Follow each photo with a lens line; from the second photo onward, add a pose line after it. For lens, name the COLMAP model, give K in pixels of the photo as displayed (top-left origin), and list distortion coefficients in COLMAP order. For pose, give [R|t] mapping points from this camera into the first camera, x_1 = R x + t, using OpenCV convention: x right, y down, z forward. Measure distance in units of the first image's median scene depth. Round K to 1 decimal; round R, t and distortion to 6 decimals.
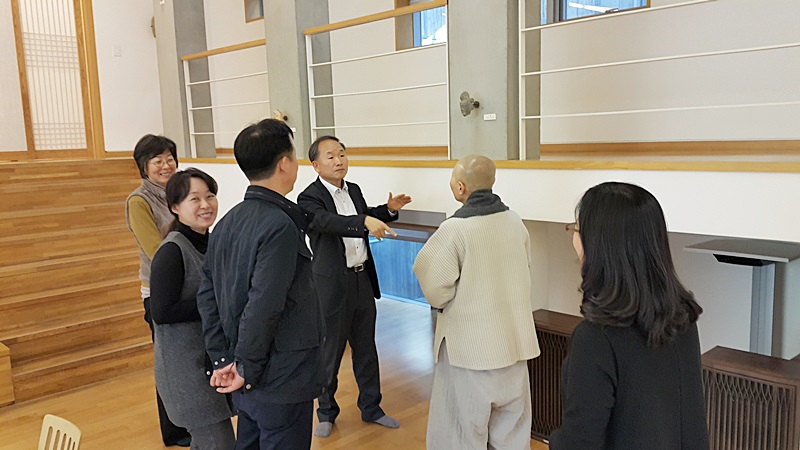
lens RADIAL K [[663.0, 0, 400.0], [0, 663.0, 225.0], [0, 0, 1]] dist [-0.003520, -0.000418]
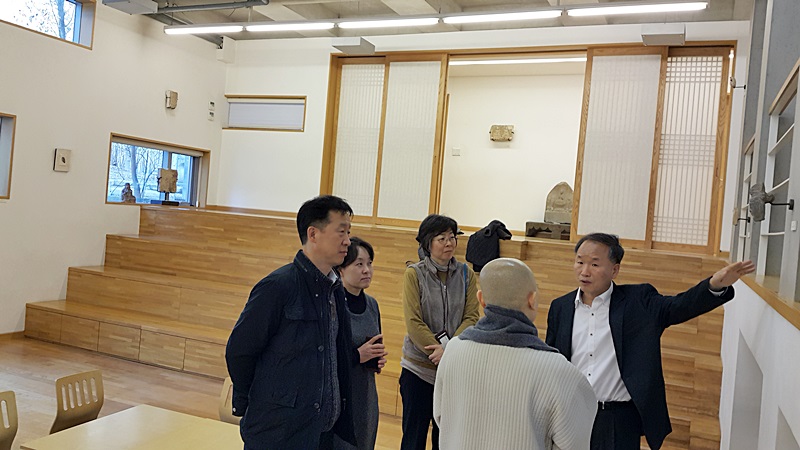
lens RADIAL K [[645.3, 0, 396.5], [0, 645.3, 219.4], [0, 0, 1]] dist [0.161066, -0.332246]
pose [[0.352937, 0.068135, -0.933163, 0.369226], [-0.218463, 0.975779, -0.011380, -0.055900], [0.909785, 0.207878, 0.359273, 0.297443]]
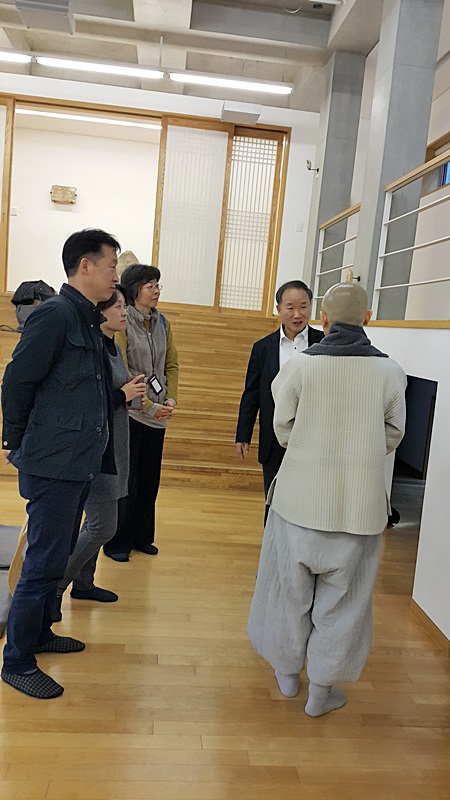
lens RADIAL K [[645.3, 0, 218.2], [0, 645.3, 397.0], [0, 0, 1]] dist [0.161066, -0.332246]
pose [[0.763046, 0.169769, -0.623650, 0.274871], [-0.196899, 0.980082, 0.025888, 0.024647], [0.615623, 0.103043, 0.781275, 0.109751]]
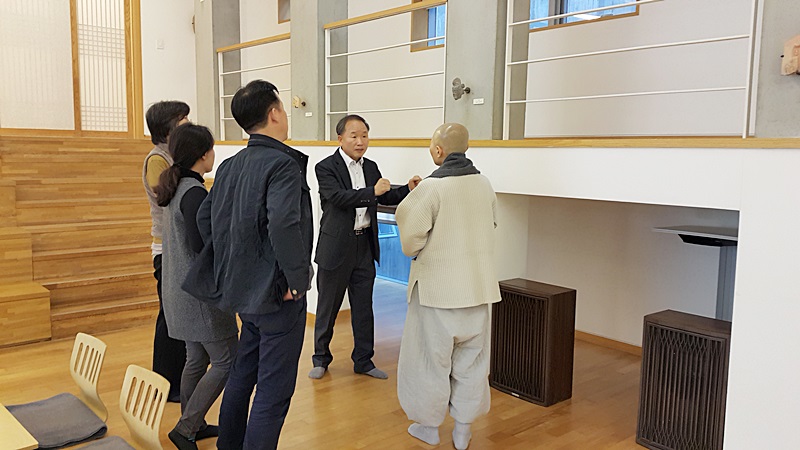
lens RADIAL K [[656.9, 0, 387.9], [0, 656.9, 224.8], [0, 0, 1]] dist [0.049318, -0.121399]
pose [[0.996735, 0.052360, -0.061464, 0.041386], [-0.053772, 0.998321, -0.021553, 0.051917], [0.060233, 0.024788, 0.997877, -0.077472]]
